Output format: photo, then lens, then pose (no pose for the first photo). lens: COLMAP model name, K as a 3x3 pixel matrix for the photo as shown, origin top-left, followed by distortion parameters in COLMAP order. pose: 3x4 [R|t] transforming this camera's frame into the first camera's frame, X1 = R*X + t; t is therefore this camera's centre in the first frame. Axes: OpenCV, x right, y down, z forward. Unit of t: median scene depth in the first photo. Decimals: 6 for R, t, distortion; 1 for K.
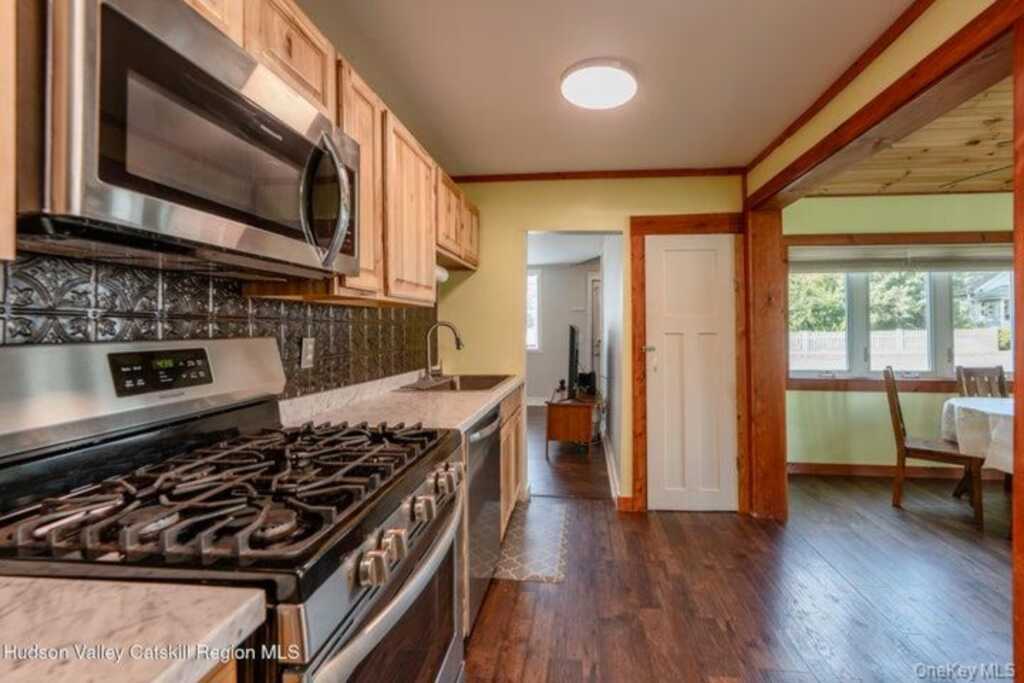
lens RADIAL K [[427.0, 0, 556.1], [0, 427.0, 319.4], [0, 0, 1]] dist [0.011914, -0.000005]
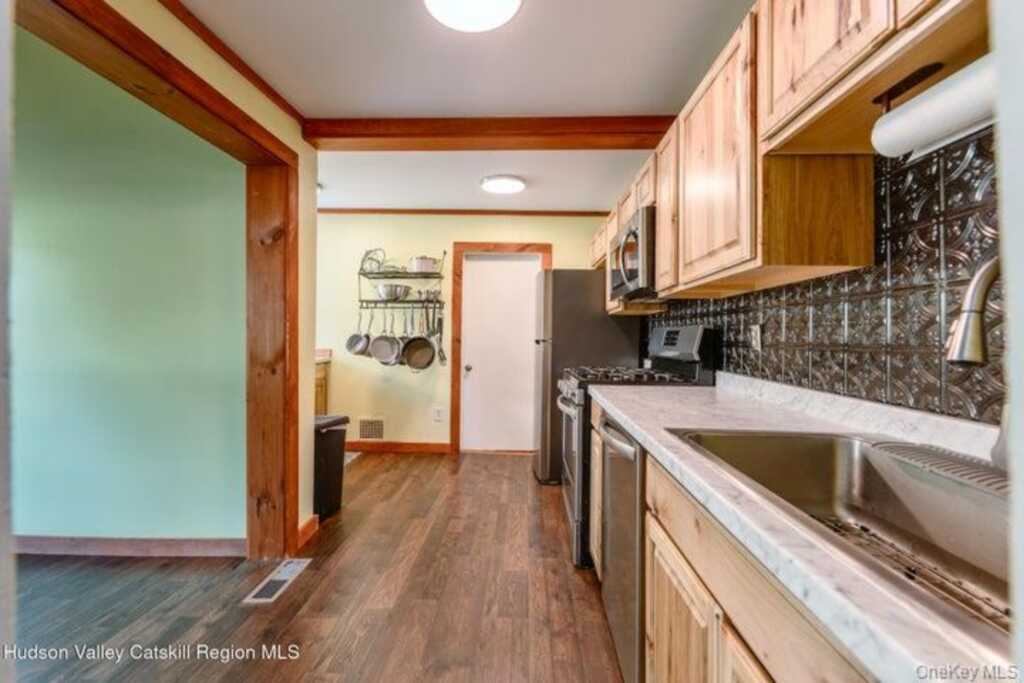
lens RADIAL K [[427.0, 0, 502.1], [0, 427.0, 342.2], [0, 0, 1]] dist [0.011914, -0.000005]
pose [[-0.999985, -0.004265, -0.003396, 0.082322], [-0.004223, 0.999915, -0.012296, 0.154616], [0.003448, -0.012282, -0.999919, 3.109406]]
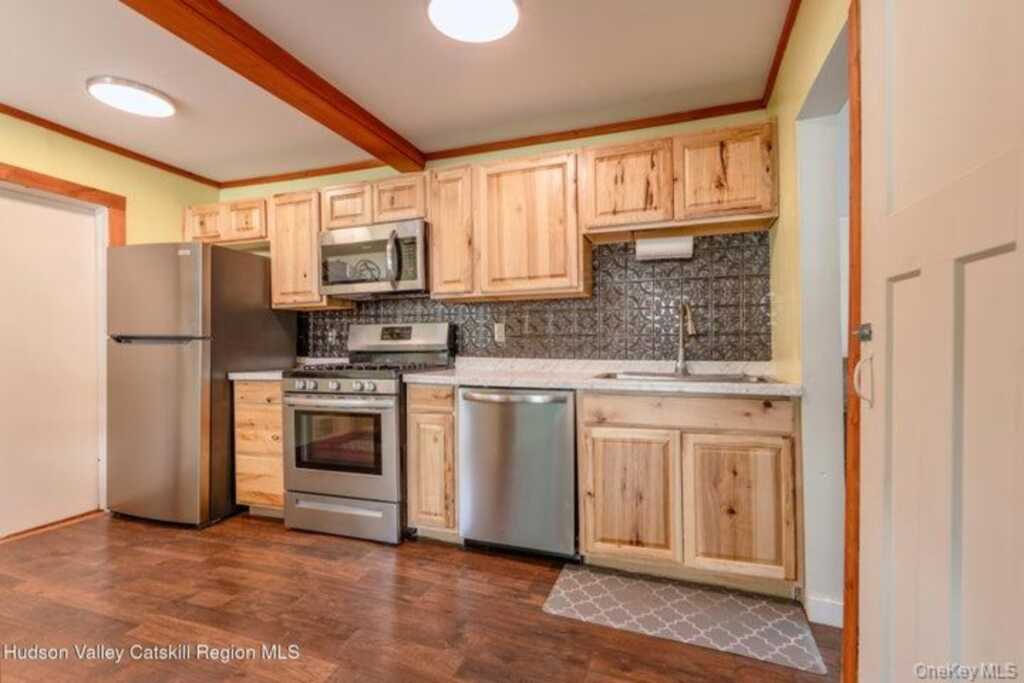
lens RADIAL K [[471.1, 0, 512.4], [0, 471.1, 358.4], [0, 0, 1]] dist [-0.000898, -0.000402]
pose [[-0.284850, 0.033933, -0.957971, 1.716905], [0.029197, 0.999217, 0.026712, 0.199105], [0.958127, -0.020361, -0.285618, 2.369498]]
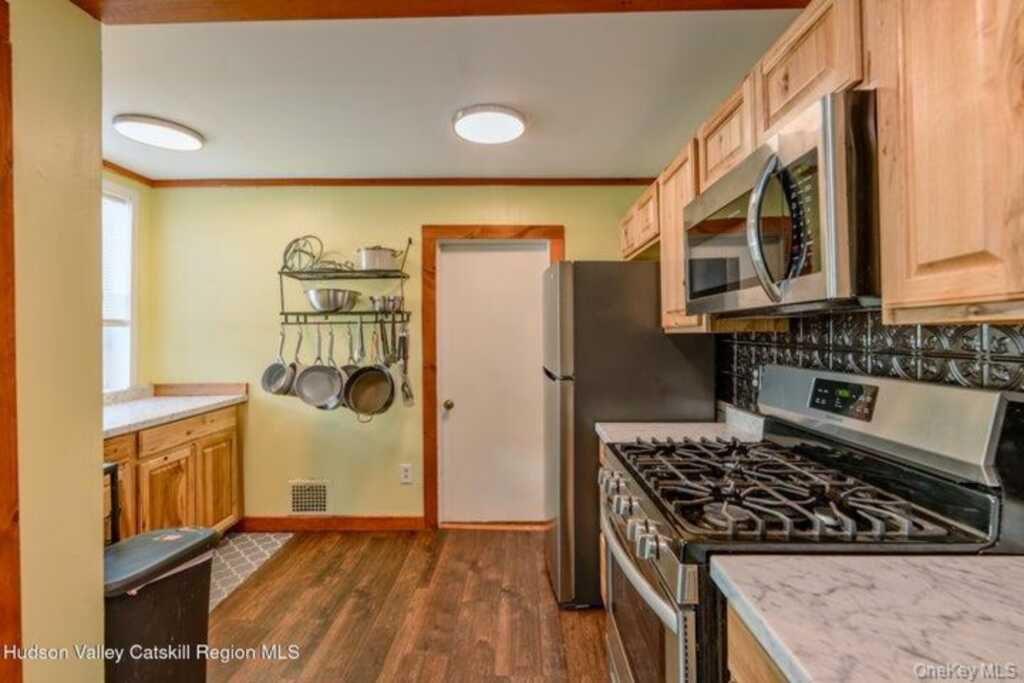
lens RADIAL K [[427.0, 0, 519.3], [0, 427.0, 337.8], [0, 0, 1]] dist [0.011914, -0.000005]
pose [[-0.998714, 0.018990, -0.047003, 0.042667], [0.019680, 0.999704, -0.014272, -0.046102], [0.046719, -0.015179, -0.998793, 1.927872]]
